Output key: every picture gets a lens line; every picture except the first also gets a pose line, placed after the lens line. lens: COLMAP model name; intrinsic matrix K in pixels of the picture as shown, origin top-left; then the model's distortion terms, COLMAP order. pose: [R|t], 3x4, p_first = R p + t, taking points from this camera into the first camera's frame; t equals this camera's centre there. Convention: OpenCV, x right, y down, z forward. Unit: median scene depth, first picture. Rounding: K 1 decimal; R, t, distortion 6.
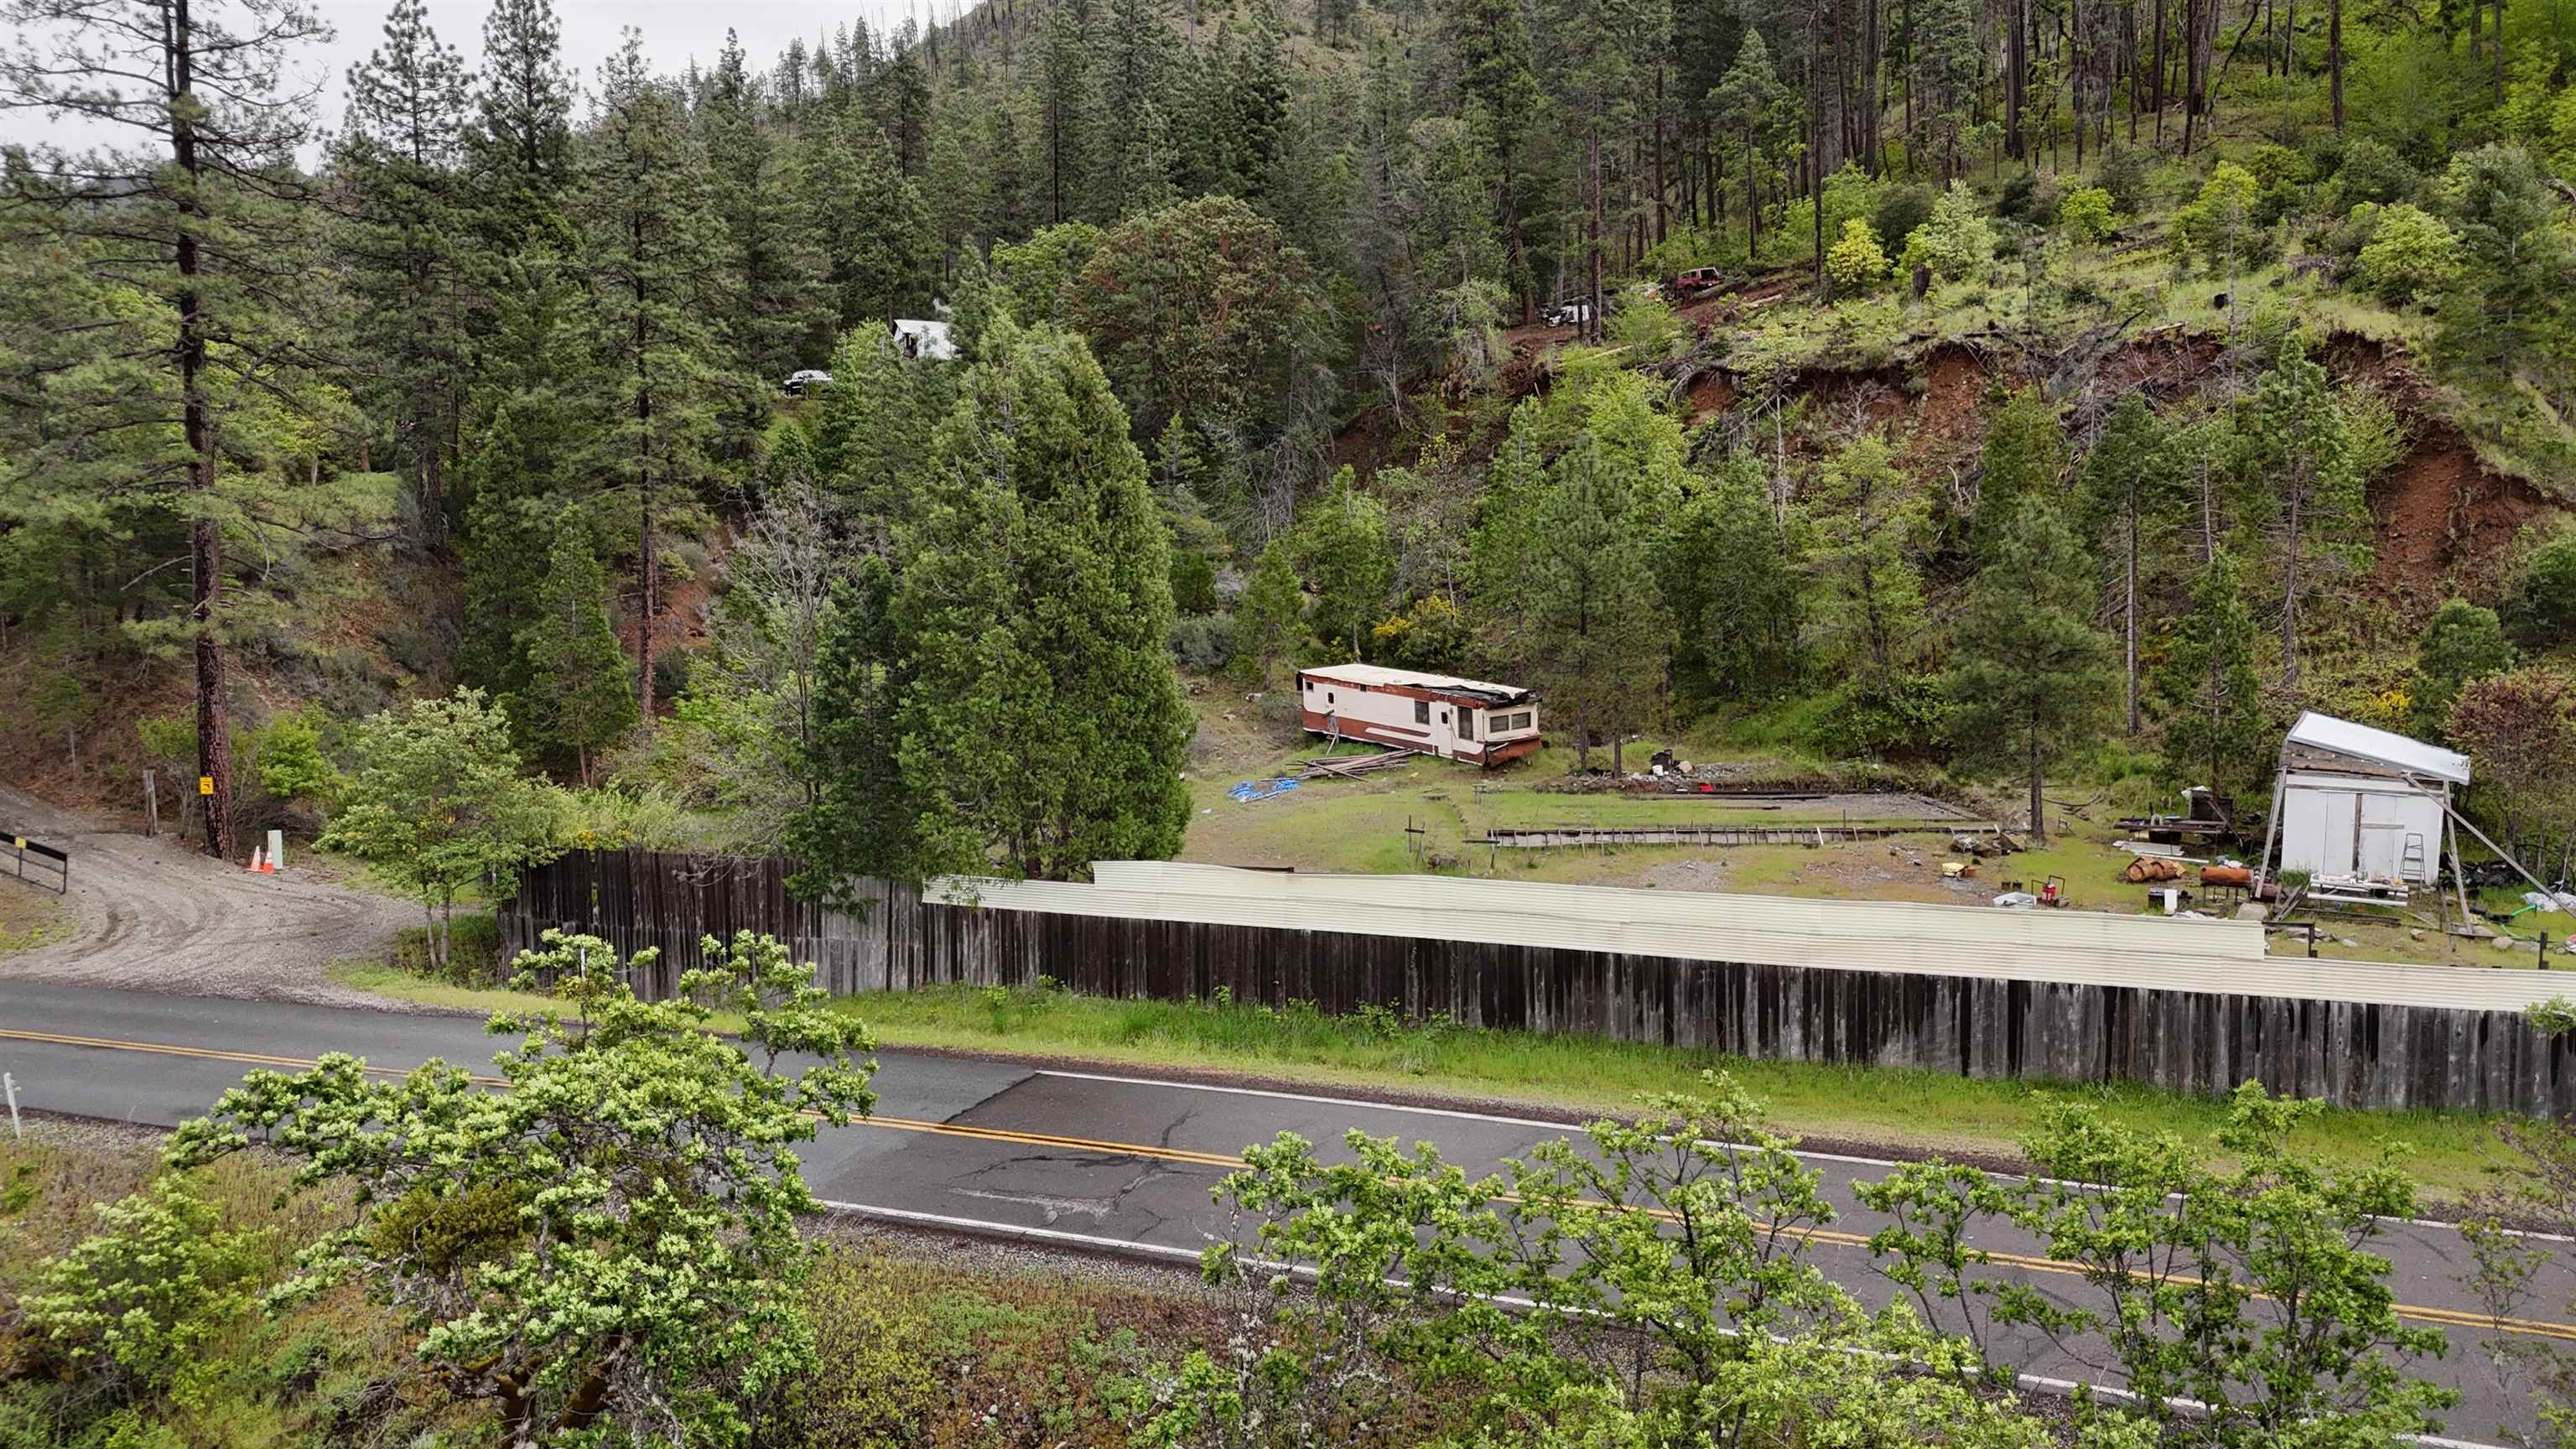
lens RADIAL K [[1887.6, 0, 1273.2], [0, 1887.6, 727.0], [0, 0, 1]] dist [0.072452, -0.065064]
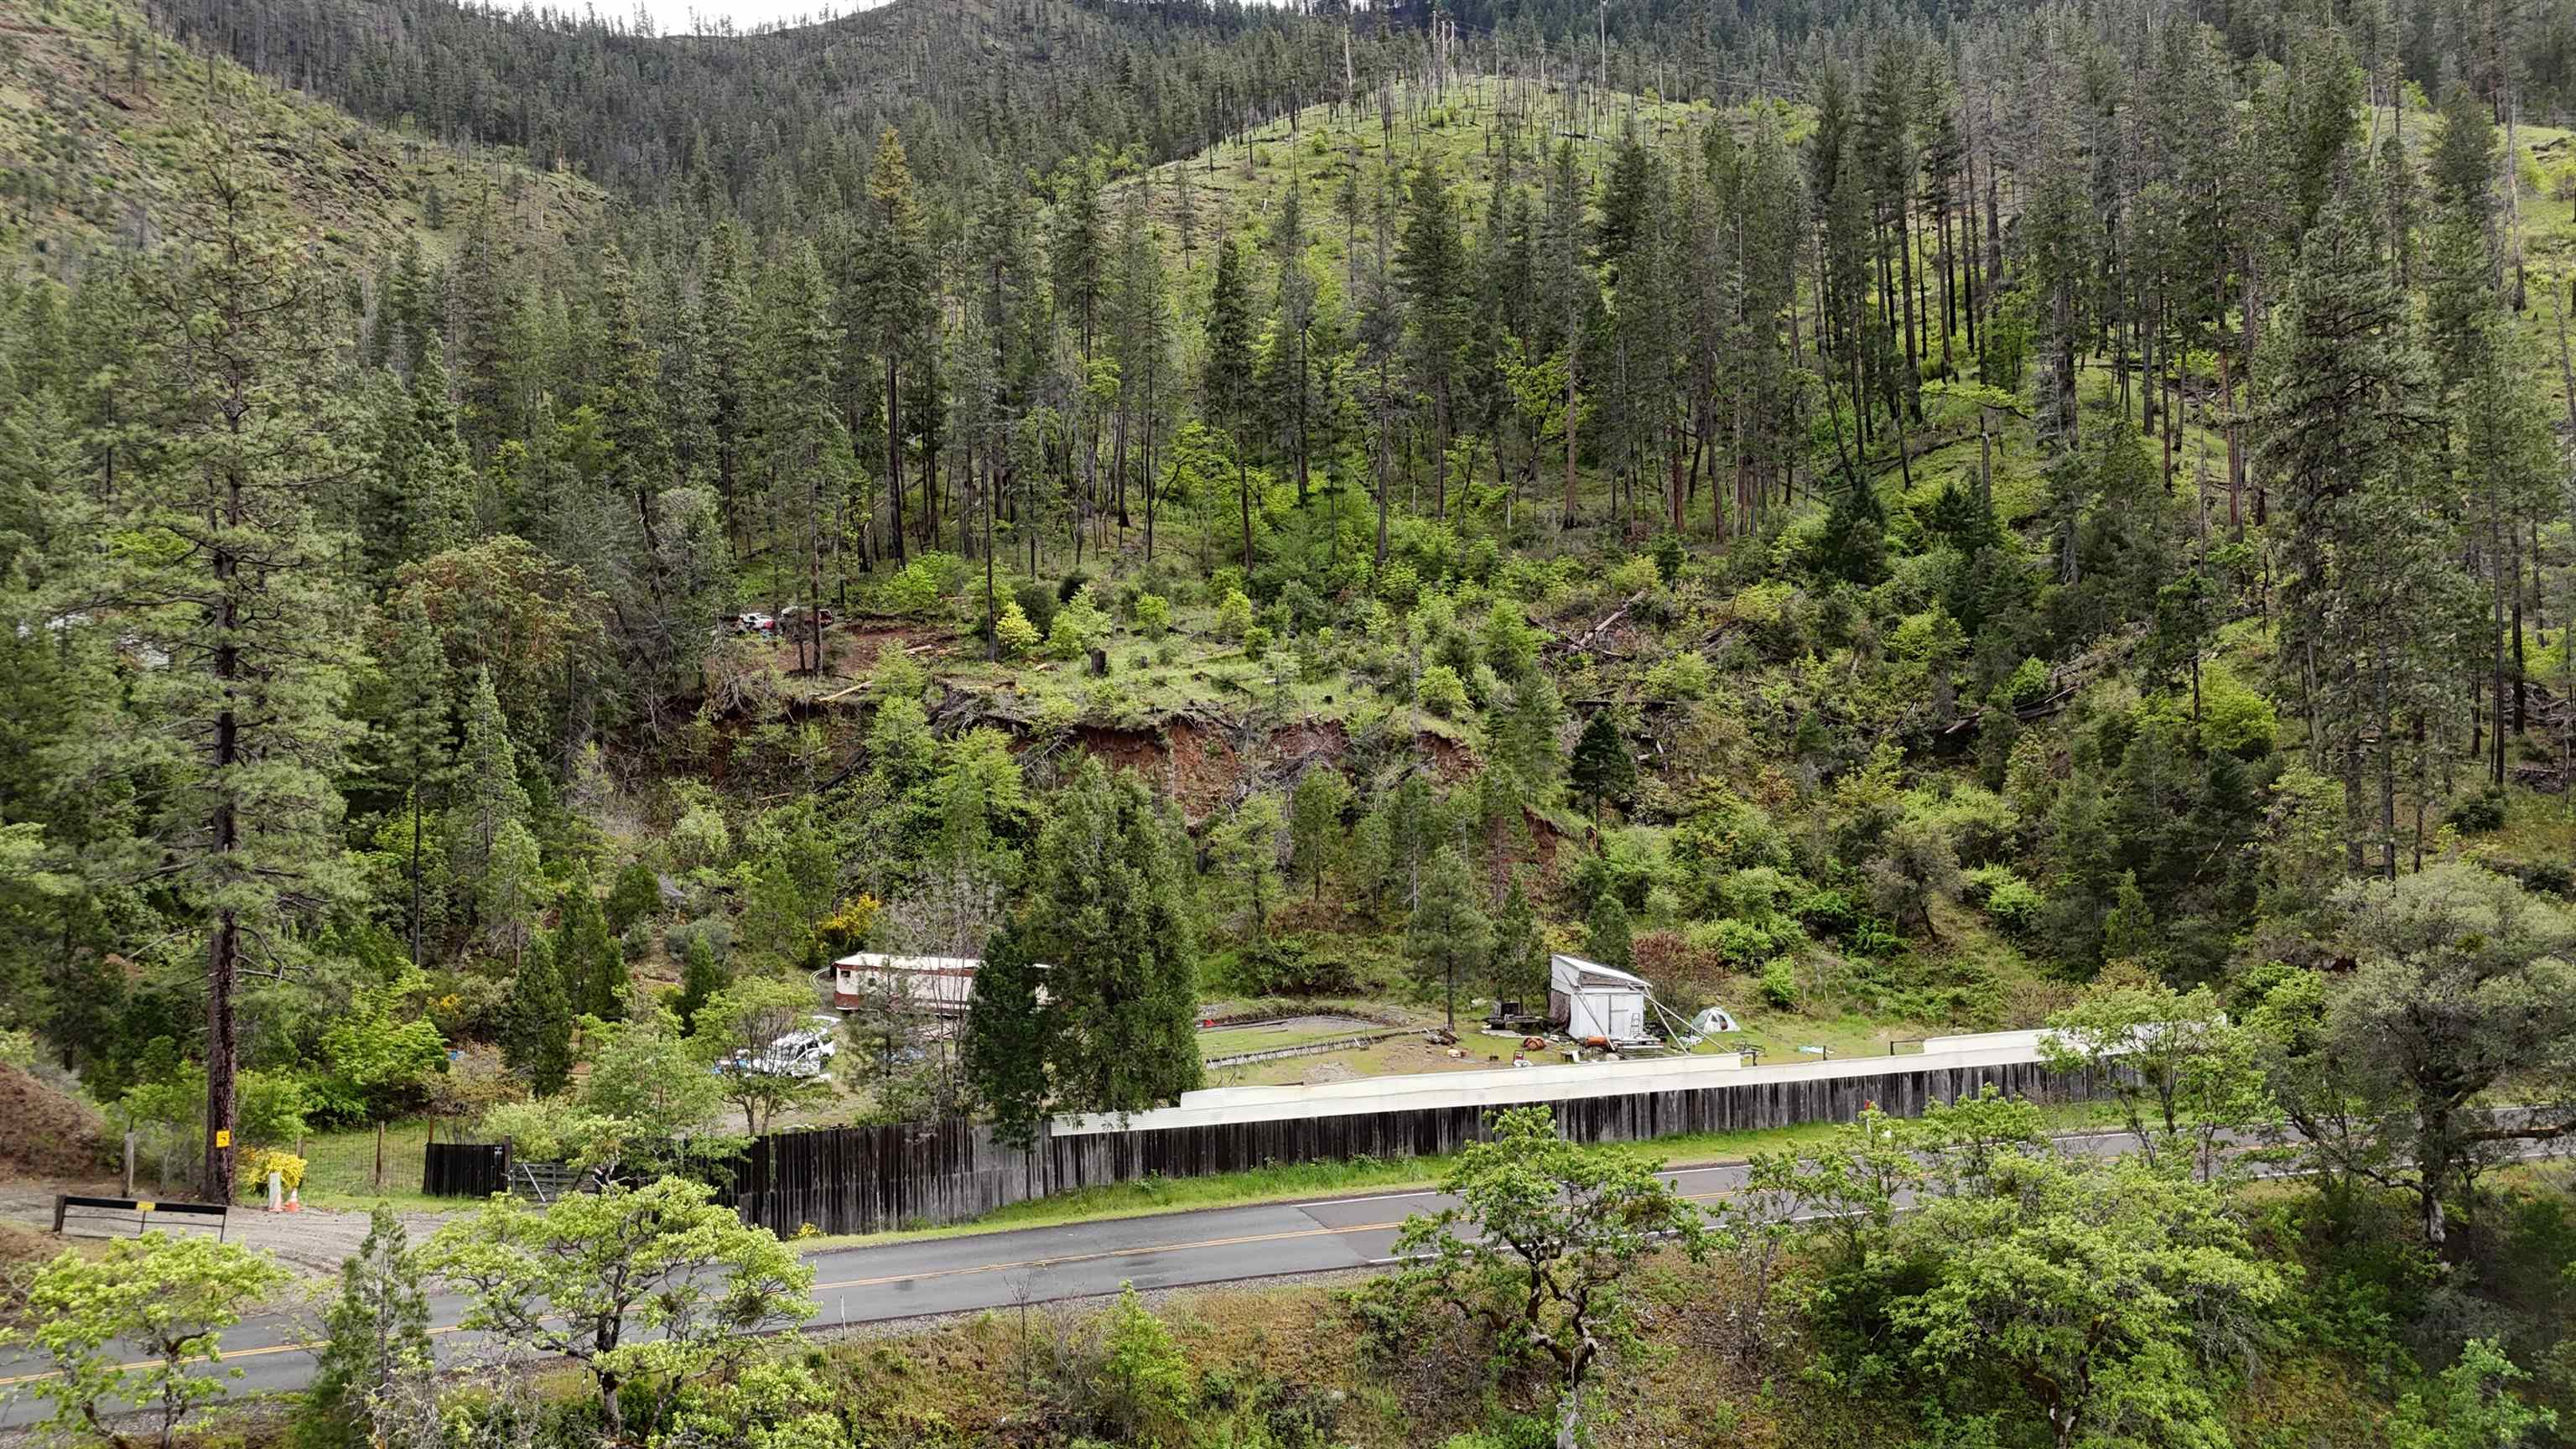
lens RADIAL K [[1887.6, 0, 1270.0], [0, 1887.6, 724.9], [0, 0, 1]] dist [0.072452, -0.065064]
pose [[0.748951, 0.020375, 0.662312, -0.755543], [0.060795, 0.993198, -0.099302, -0.052528], [-0.659830, 0.114637, 0.742619, -0.206035]]
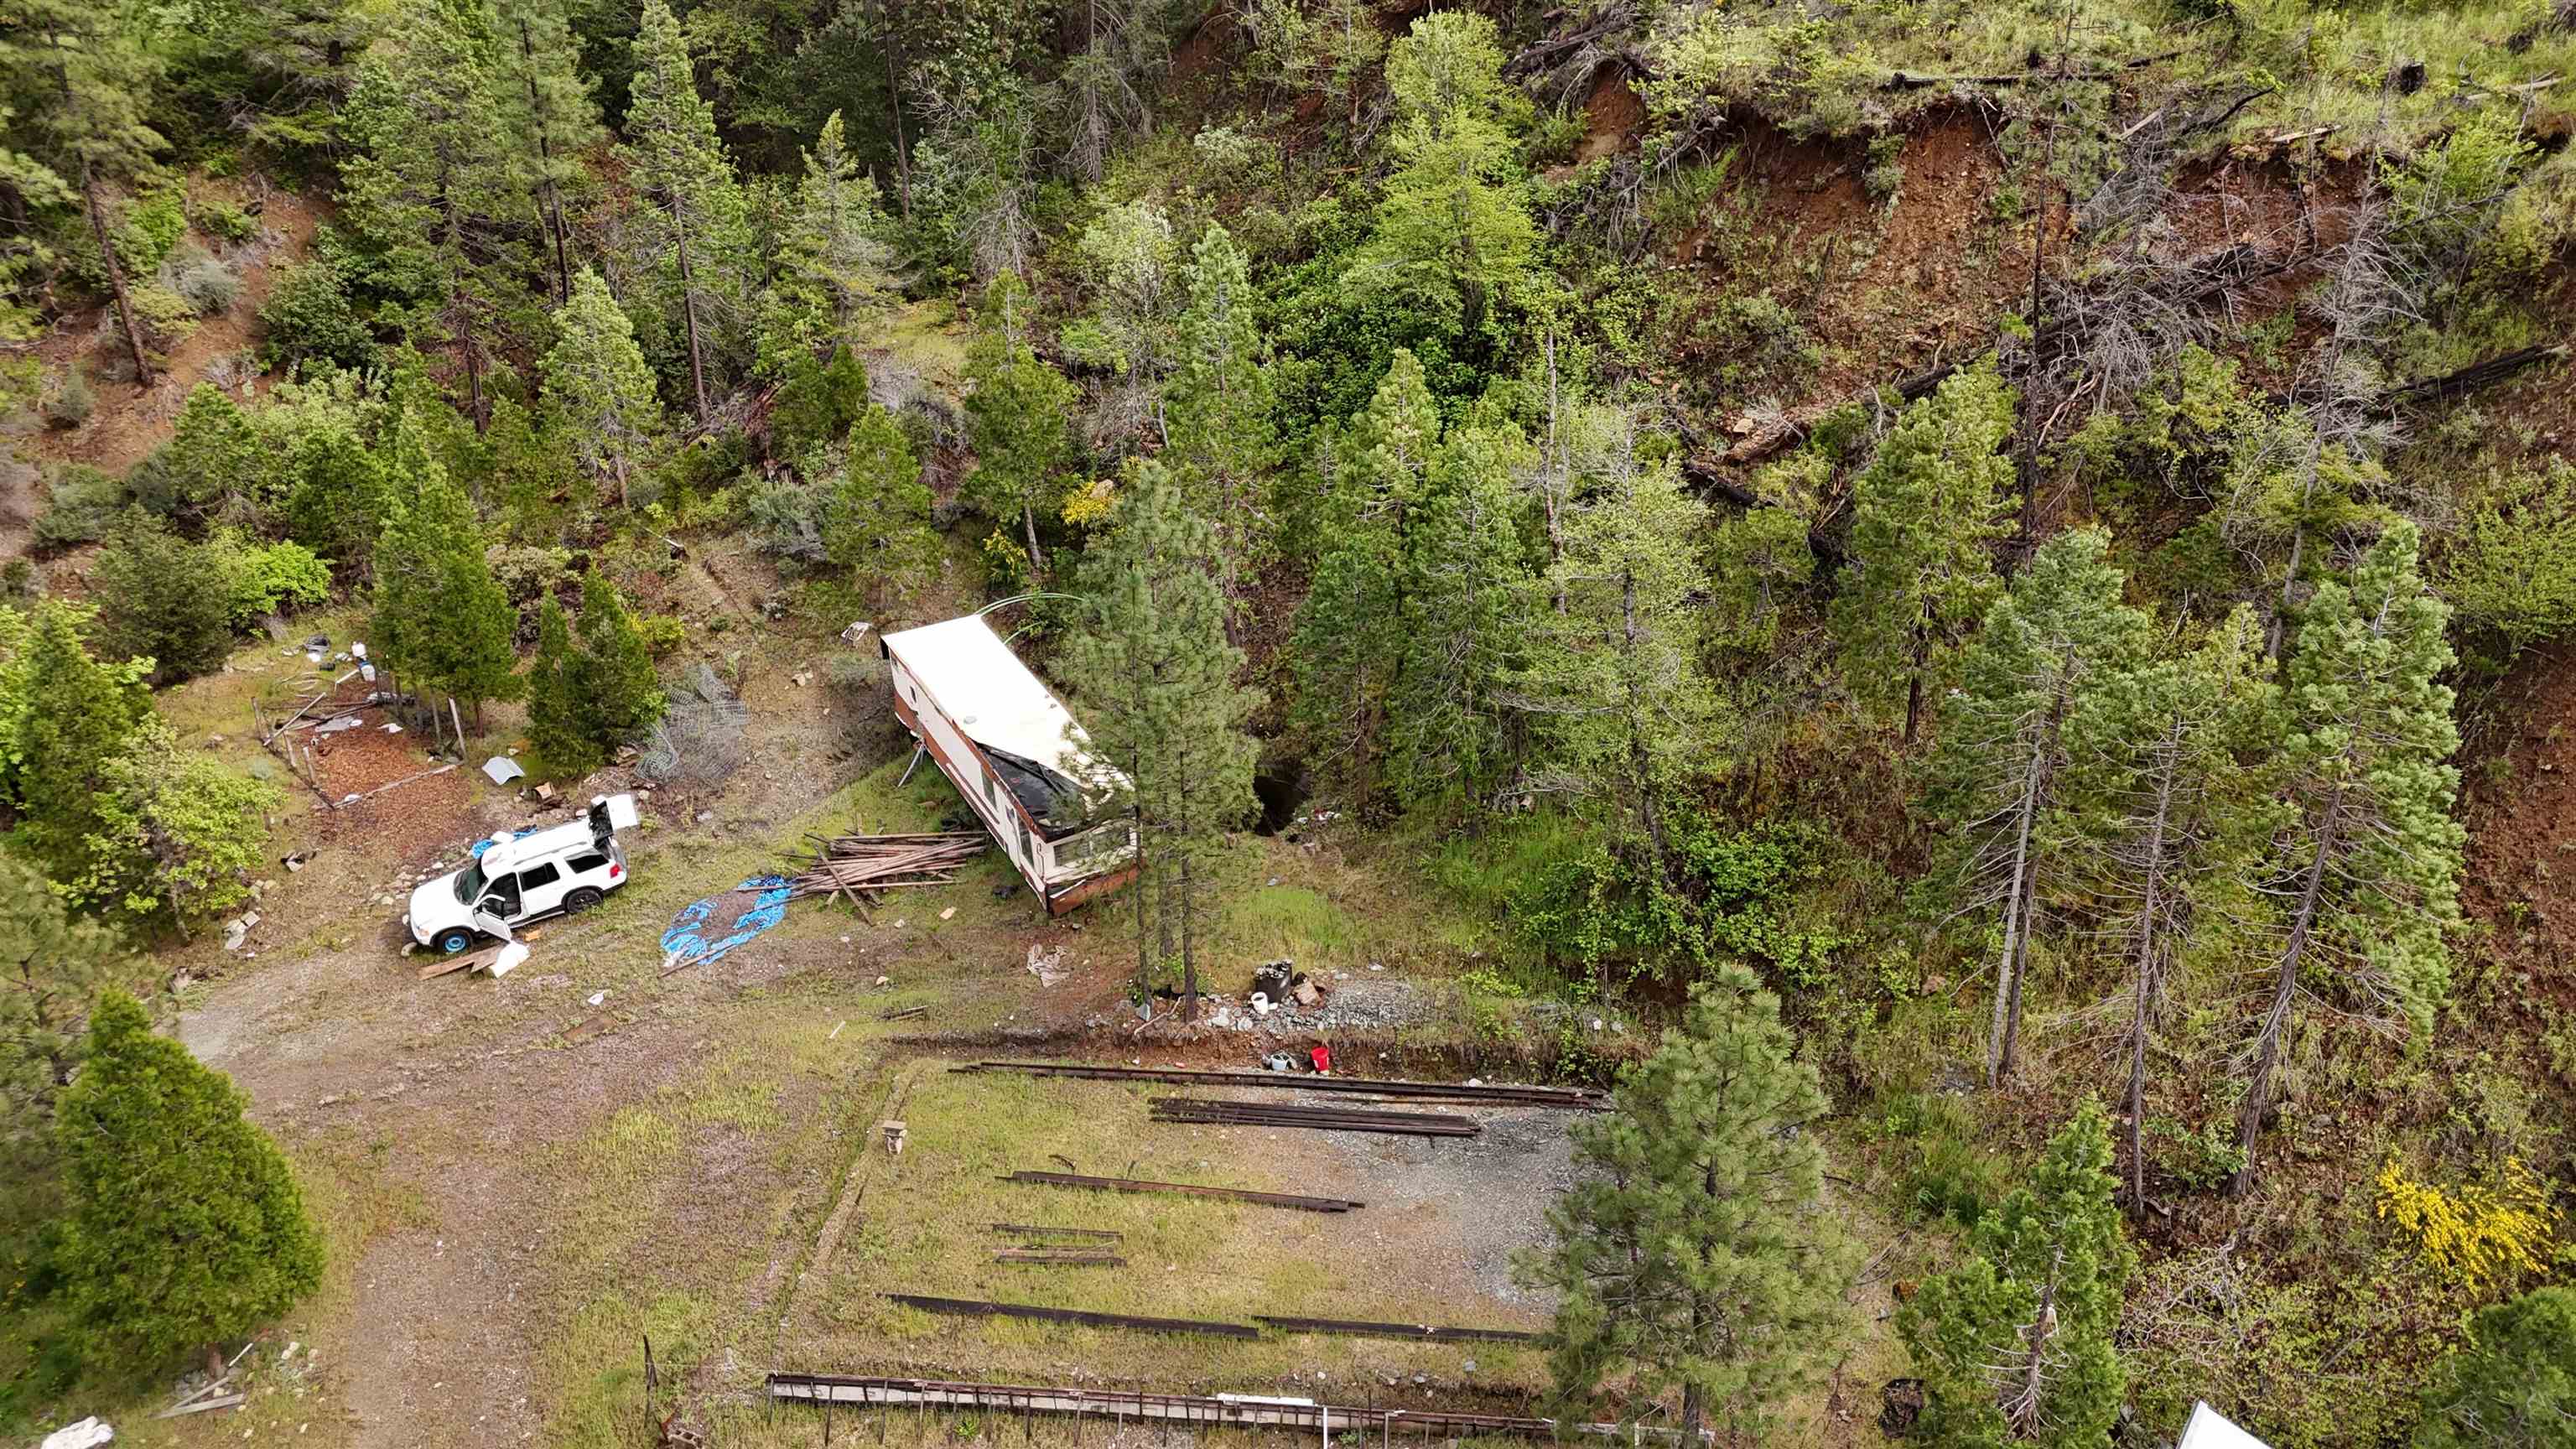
lens RADIAL K [[1887.6, 0, 1283.0], [0, 1887.6, 715.5], [0, 0, 1]] dist [0.072452, -0.065064]
pose [[0.995488, 0.044555, -0.083776, 0.261313], [-0.014294, 0.943244, 0.331793, -0.279737], [0.093804, -0.329098, 0.939625, 0.440623]]
